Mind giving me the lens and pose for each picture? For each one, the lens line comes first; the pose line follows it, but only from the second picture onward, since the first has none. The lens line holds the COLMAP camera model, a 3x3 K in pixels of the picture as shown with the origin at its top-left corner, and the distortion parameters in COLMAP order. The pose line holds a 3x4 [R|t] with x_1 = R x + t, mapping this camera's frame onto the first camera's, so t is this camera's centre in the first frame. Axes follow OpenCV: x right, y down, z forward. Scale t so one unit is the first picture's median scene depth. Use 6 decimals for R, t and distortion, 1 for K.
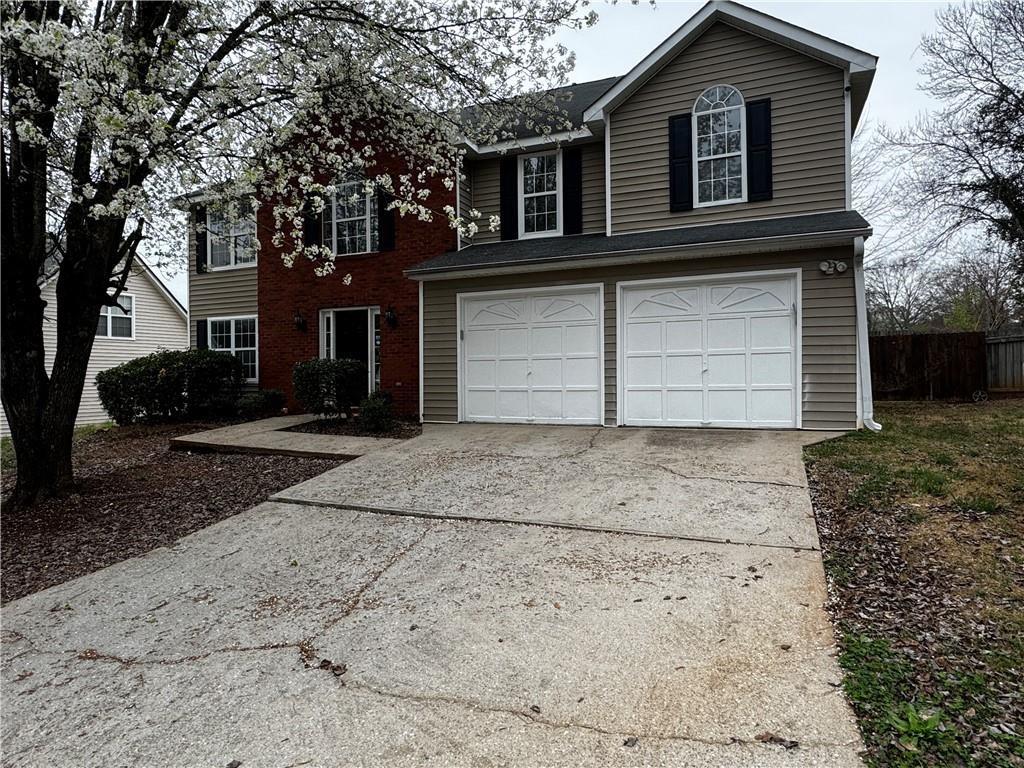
lens RADIAL K [[600.7, 0, 508.0], [0, 600.7, 380.1], [0, 0, 1]] dist [0.003325, 0.002765]
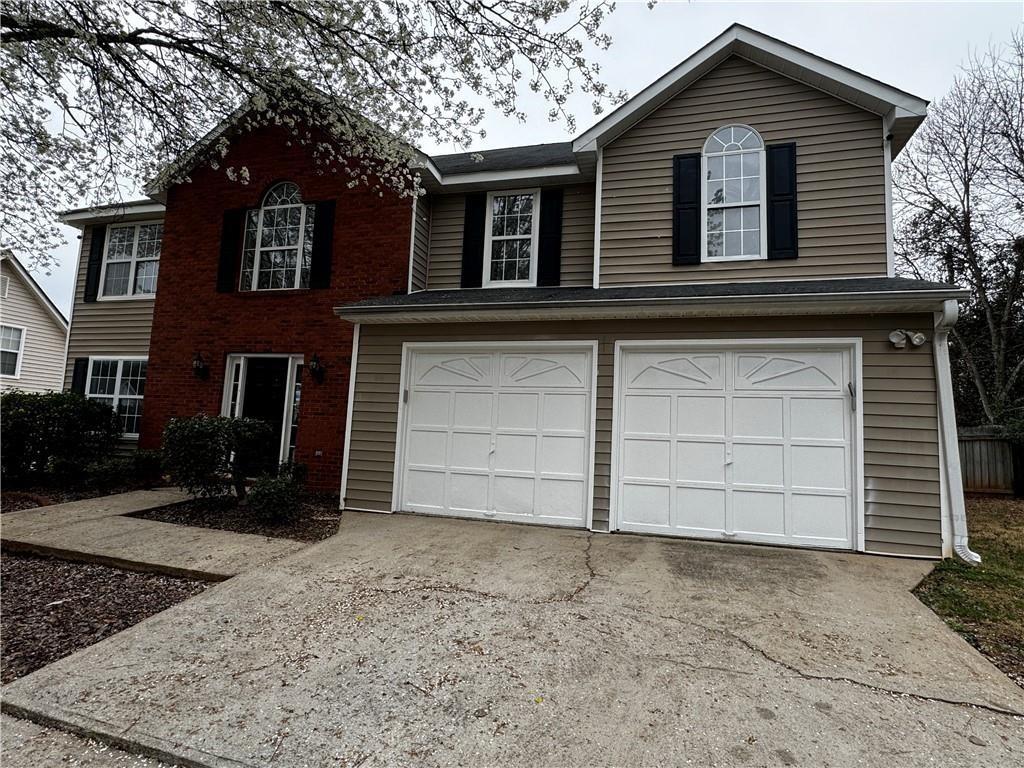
lens RADIAL K [[551.7, 0, 512.8], [0, 551.7, 388.2], [0, 0, 1]] dist [0.000537, -0.000376]
pose [[0.990468, 0.067792, 0.119902, -0.027346], [-0.055038, 0.992771, -0.106657, -0.018351], [-0.126266, 0.099041, 0.987040, 0.297430]]
